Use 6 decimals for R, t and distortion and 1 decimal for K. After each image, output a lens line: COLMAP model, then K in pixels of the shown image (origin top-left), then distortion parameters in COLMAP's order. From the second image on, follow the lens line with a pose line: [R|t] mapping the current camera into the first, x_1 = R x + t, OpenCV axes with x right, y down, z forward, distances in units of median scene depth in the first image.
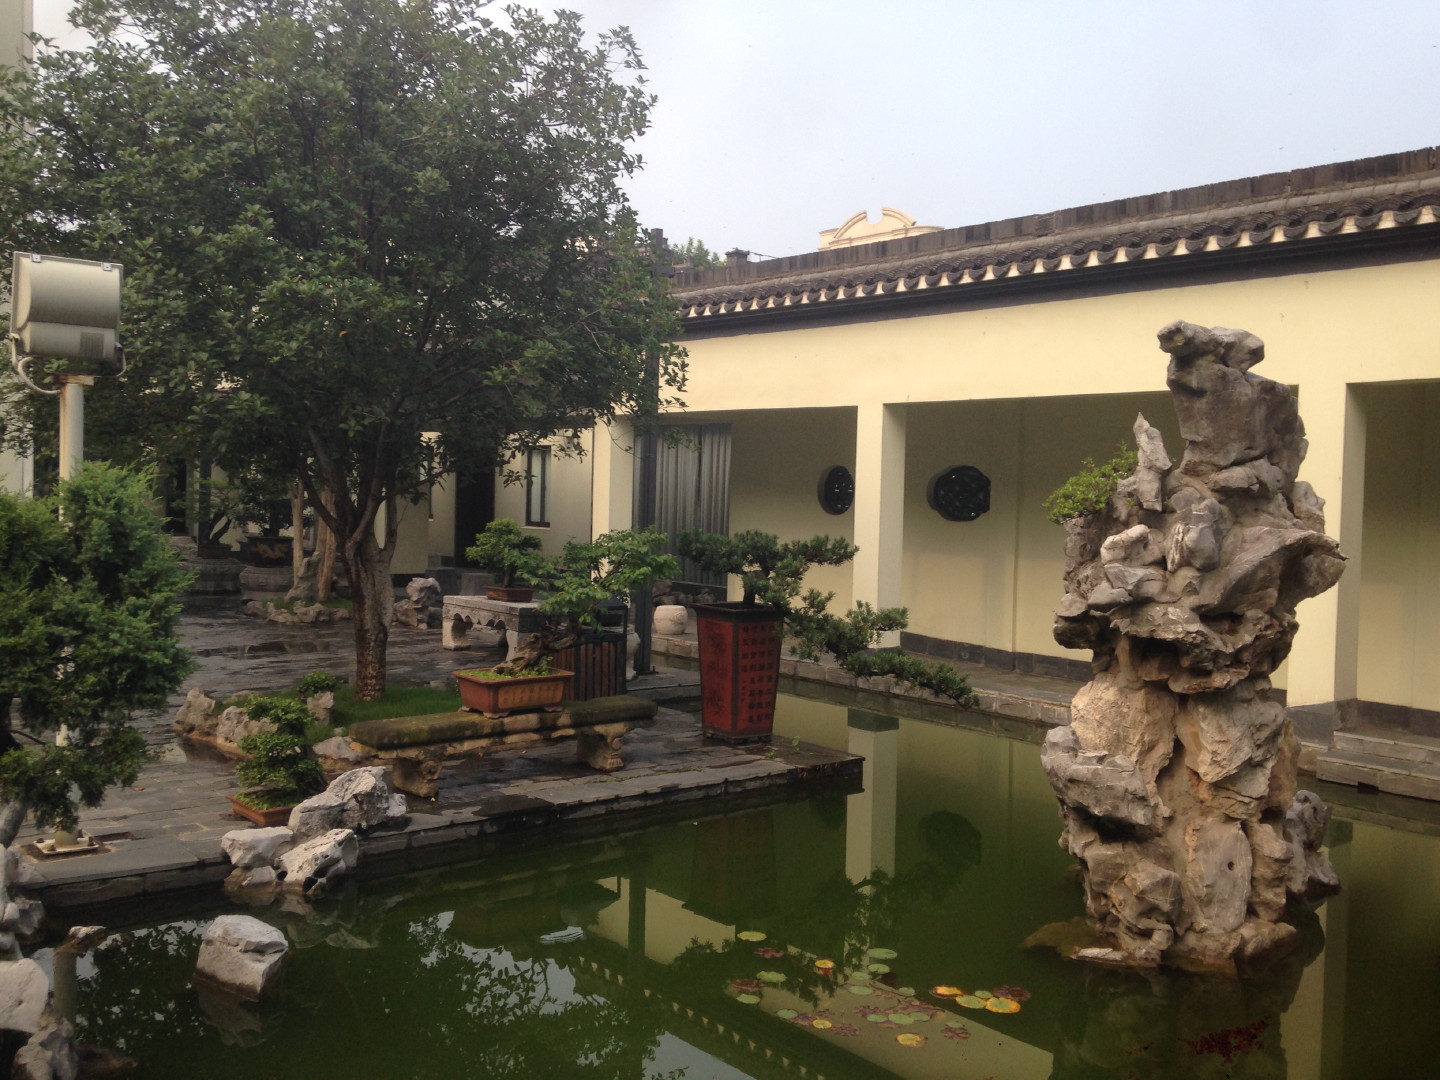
lens RADIAL K [[1321.2, 0, 720.0], [0, 1321.2, 540.0], [0, 0, 1]] dist [0.170156, -0.227813]
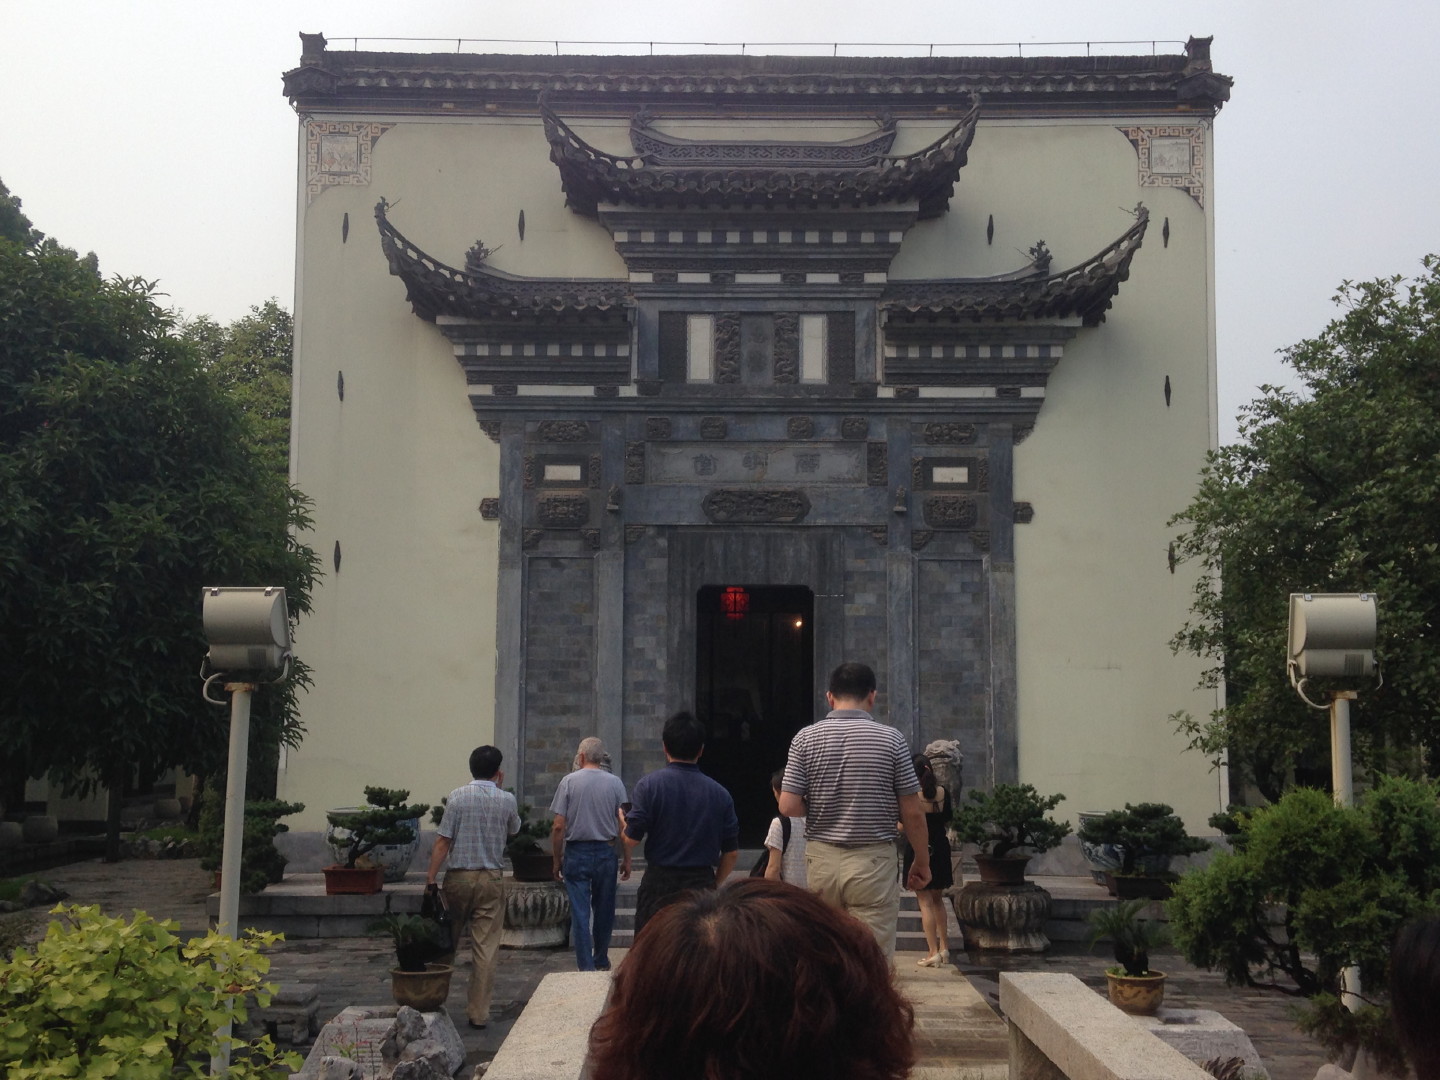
lens RADIAL K [[1622.9, 0, 720.0], [0, 1622.9, 540.0], [0, 0, 1]] dist [0.246536, -0.517635]
pose [[0.750788, -0.101481, -0.652701, 0.093876], [-0.004753, 0.987272, -0.158967, -0.025238], [0.660526, 0.122453, 0.740750, -0.563371]]
